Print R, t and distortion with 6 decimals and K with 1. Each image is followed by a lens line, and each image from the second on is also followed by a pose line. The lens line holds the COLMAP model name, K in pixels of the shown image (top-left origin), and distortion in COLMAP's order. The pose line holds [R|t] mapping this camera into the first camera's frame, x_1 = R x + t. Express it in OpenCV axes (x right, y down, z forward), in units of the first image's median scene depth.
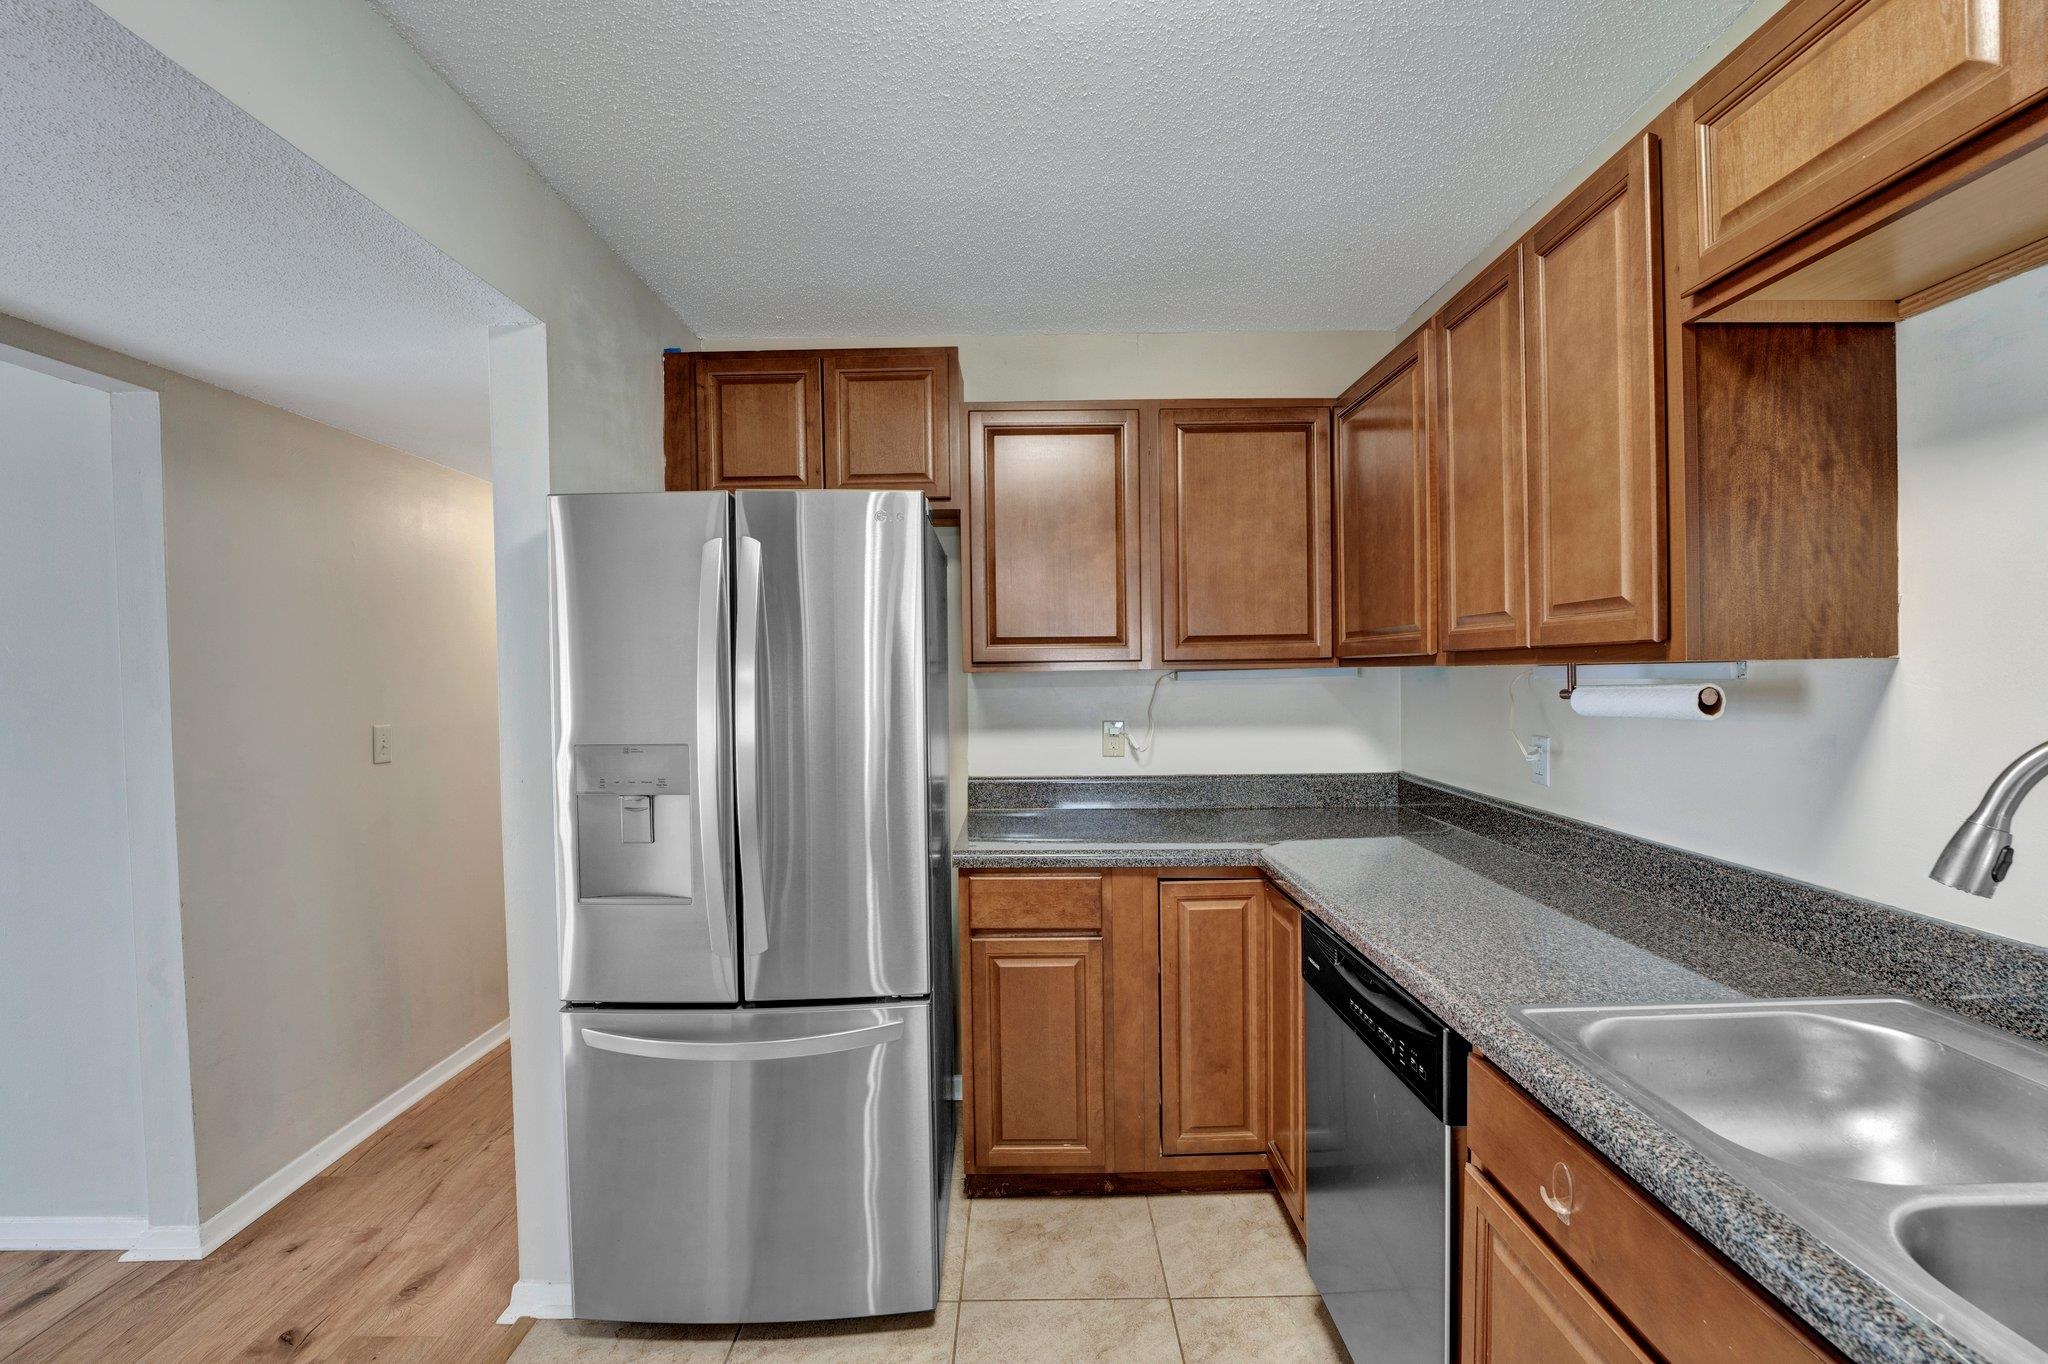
lens RADIAL K [[872.7, 0, 1024.0], [0, 872.7, 690.9], [0, 0, 1]] dist [-0.019090, 0.000112]
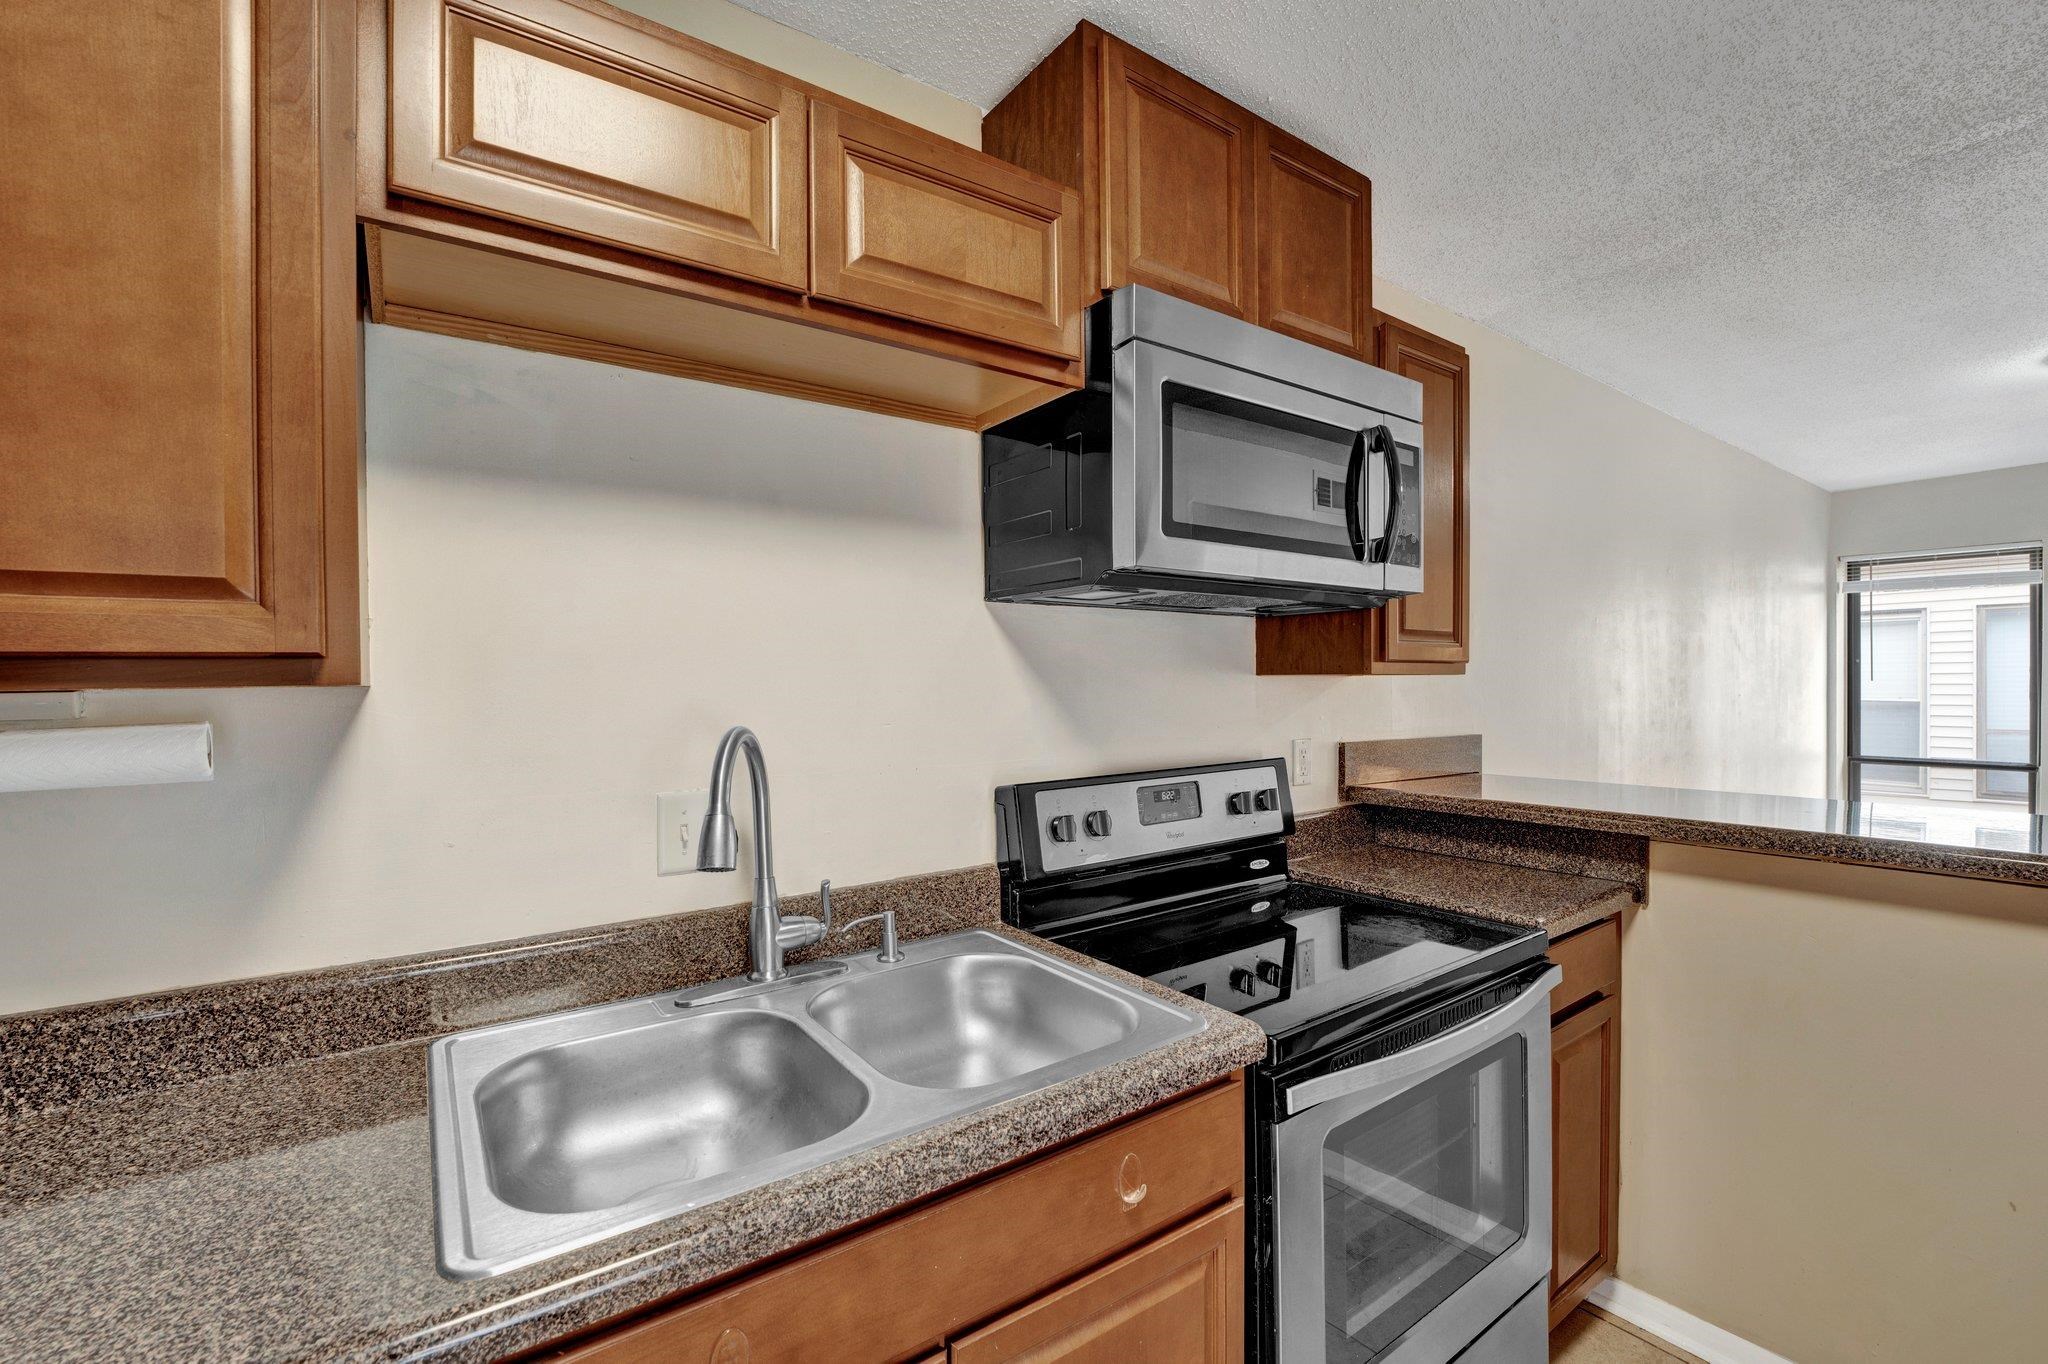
lens RADIAL K [[872.7, 0, 1024.0], [0, 872.7, 690.9], [0, 0, 1]] dist [-0.019090, 0.000112]
pose [[-0.577709, 0.010204, 0.816179, -0.073384], [0.036164, 0.999260, 0.013104, -0.011393], [-0.815441, 0.037087, -0.577650, 0.535436]]
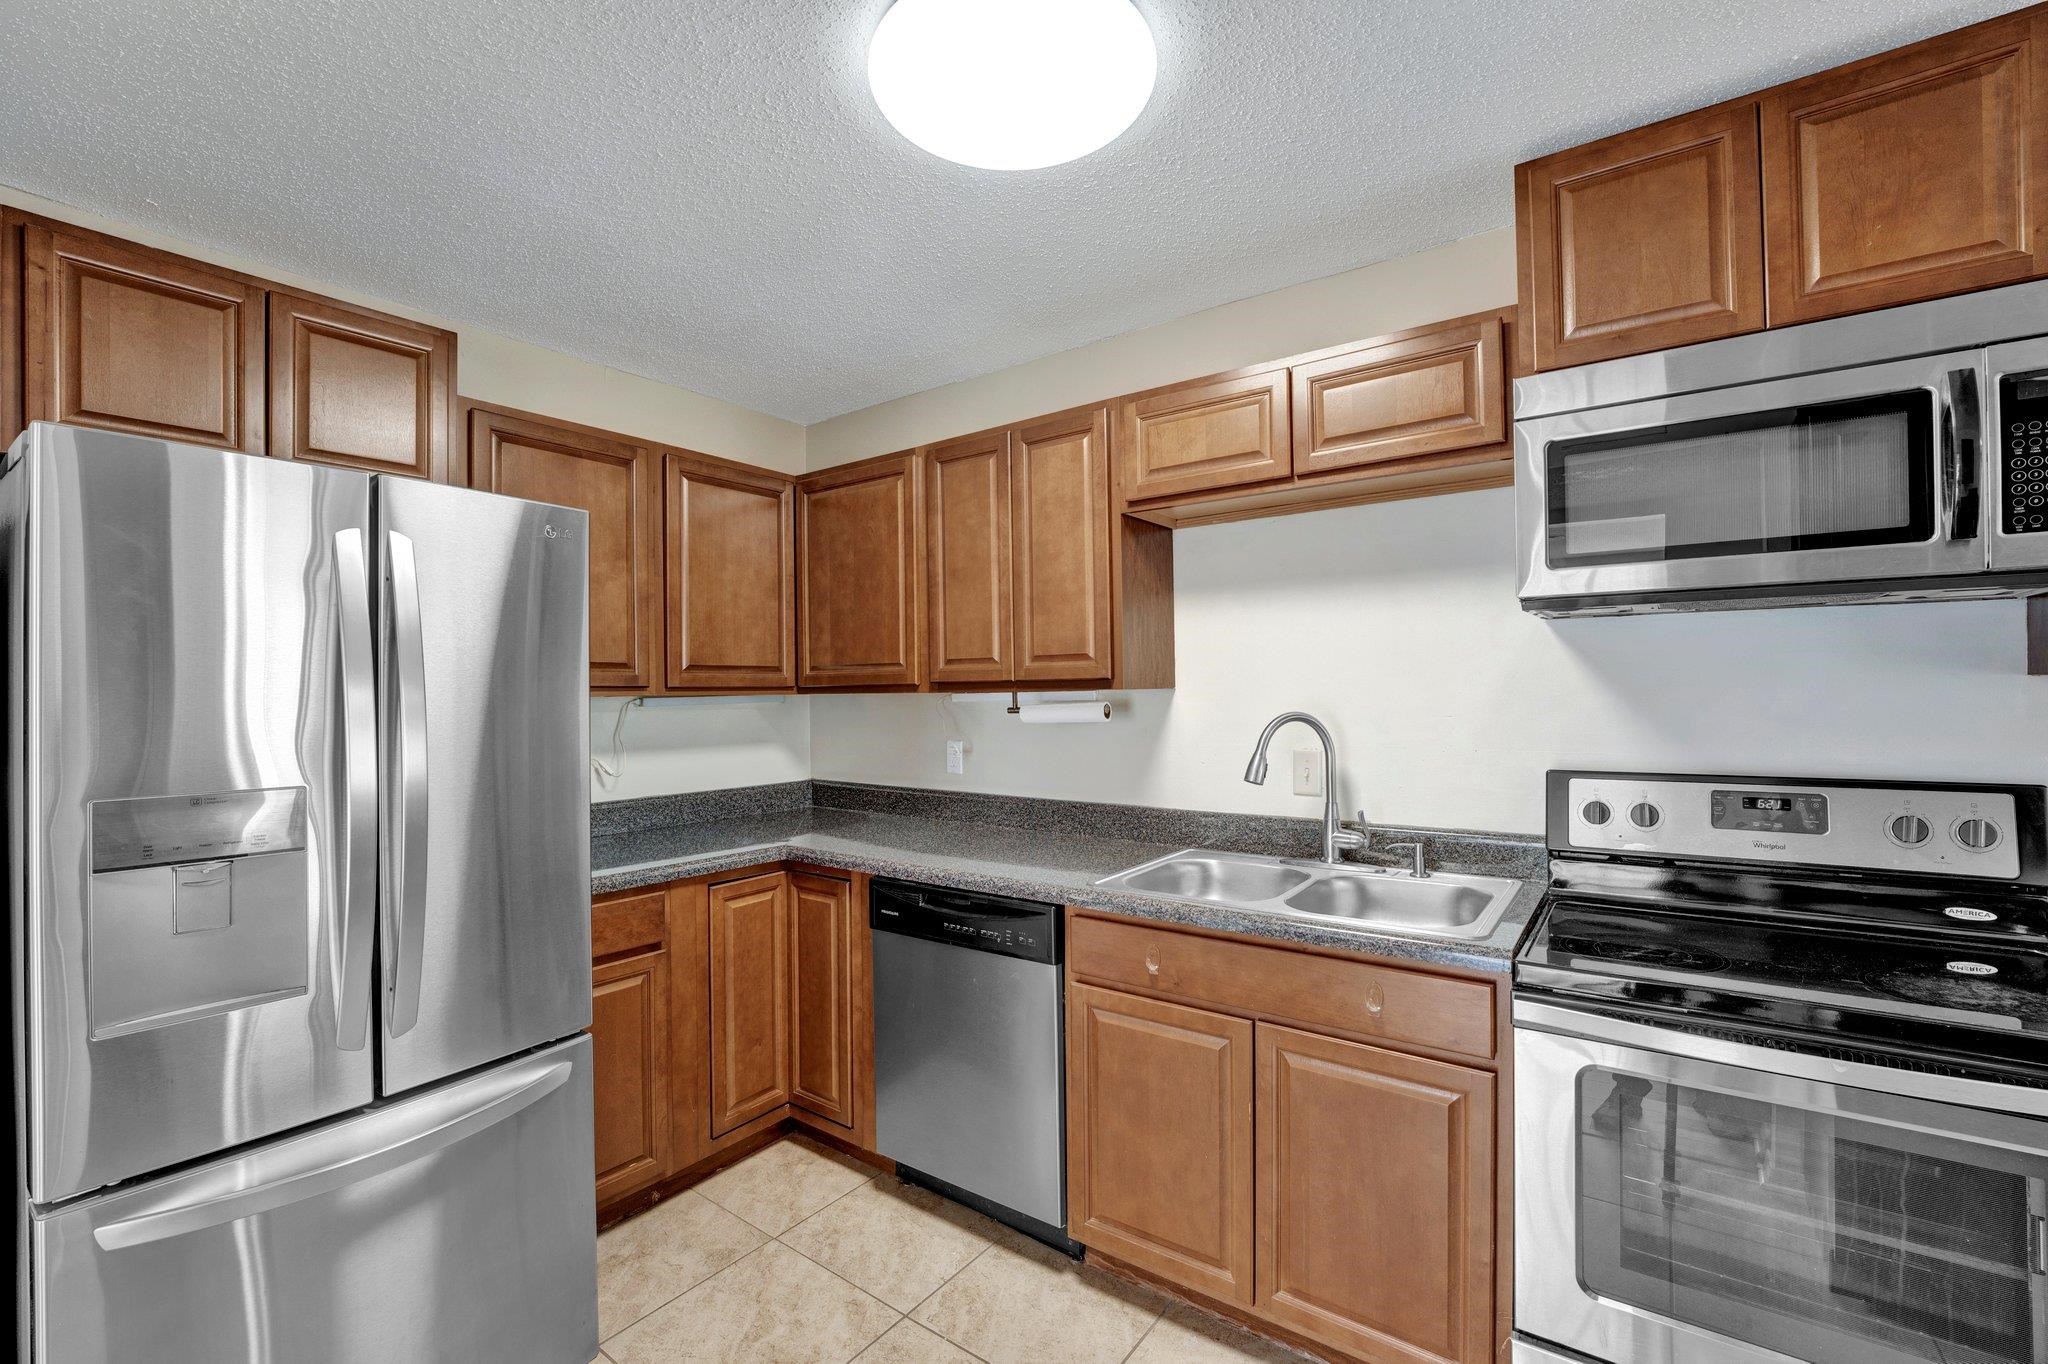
lens RADIAL K [[872.7, 0, 1024.0], [0, 872.7, 690.9], [0, 0, 1]] dist [-0.019090, 0.000112]
pose [[0.589206, 0.009066, 0.807932, -0.510912], [0.020617, 0.999443, -0.026251, 0.007985], [-0.807720, 0.032124, 0.588691, 0.023659]]
